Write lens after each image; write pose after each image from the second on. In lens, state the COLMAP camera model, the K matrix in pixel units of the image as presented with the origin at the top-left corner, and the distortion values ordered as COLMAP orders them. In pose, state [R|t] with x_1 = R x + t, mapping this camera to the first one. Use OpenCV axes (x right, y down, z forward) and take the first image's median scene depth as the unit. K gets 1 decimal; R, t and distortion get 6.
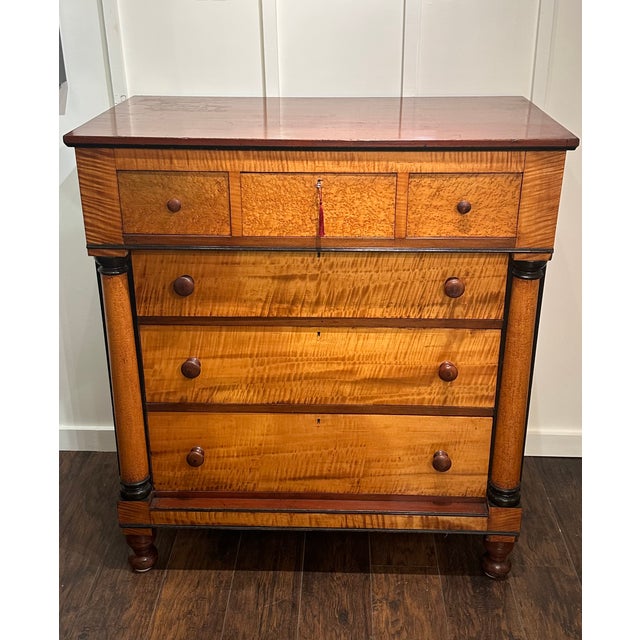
lens RADIAL K [[763.1, 0, 321.4], [0, 763.1, 296.8], [0, 0, 1]] dist [0.187333, -0.447077]
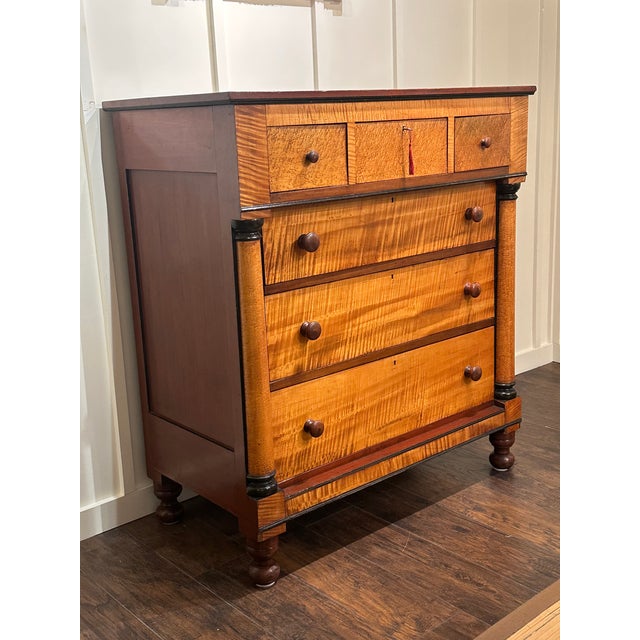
lens RADIAL K [[841.9, 0, 320.0], [0, 841.9, 320.0], [0, 0, 1]] dist [0.129568, -0.024260]
pose [[0.732071, -0.186196, 0.655288, -0.912058], [0.296149, 0.953256, -0.059989, 0.154101], [-0.613488, 0.237979, 0.752993, 0.157944]]
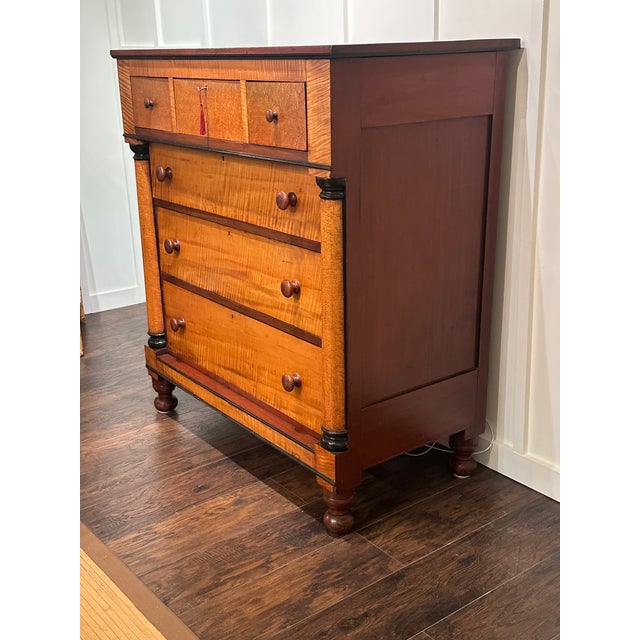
lens RADIAL K [[806.2, 0, 314.4], [0, 806.2, 318.3], [0, 0, 1]] dist [0.126085, -0.033631]
pose [[0.629753, 0.230819, -0.741710, 1.019479], [-0.279242, 0.958274, 0.061122, 0.061422], [0.724869, 0.168624, 0.667930, 0.311288]]
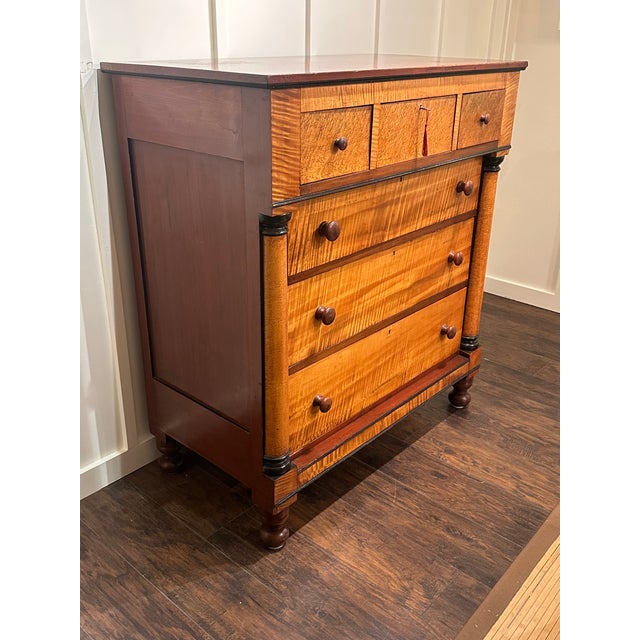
lens RADIAL K [[649.8, 0, 320.0], [0, 649.8, 320.0], [0, 0, 1]] dist [0.175388, -0.365203]
pose [[0.639123, -0.300830, 0.707830, -0.815684], [0.277770, 0.948497, 0.152306, -0.037191], [-0.717193, 0.099271, 0.689768, 0.418209]]
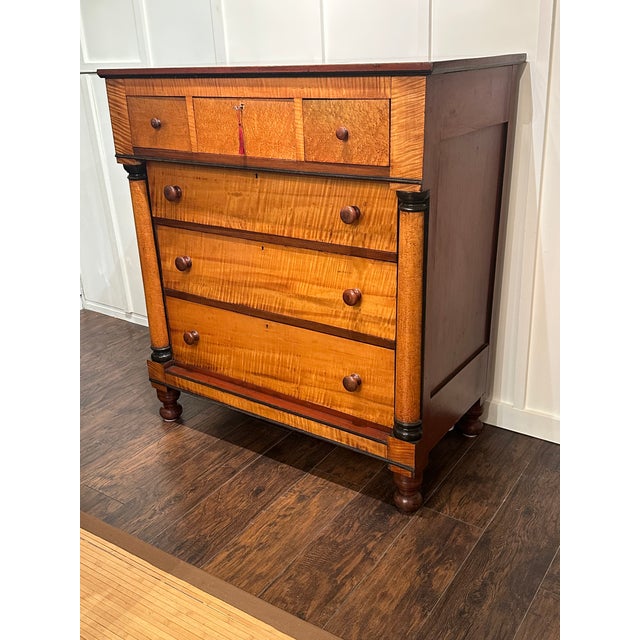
lens RADIAL K [[649.8, 0, 320.0], [0, 649.8, 320.0], [0, 0, 1]] dist [0.175388, -0.365203]
pose [[0.841605, 0.177697, -0.510024, 0.616667], [-0.176798, 0.982939, 0.050725, 0.092342], [0.510336, 0.047481, 0.858663, 0.185625]]
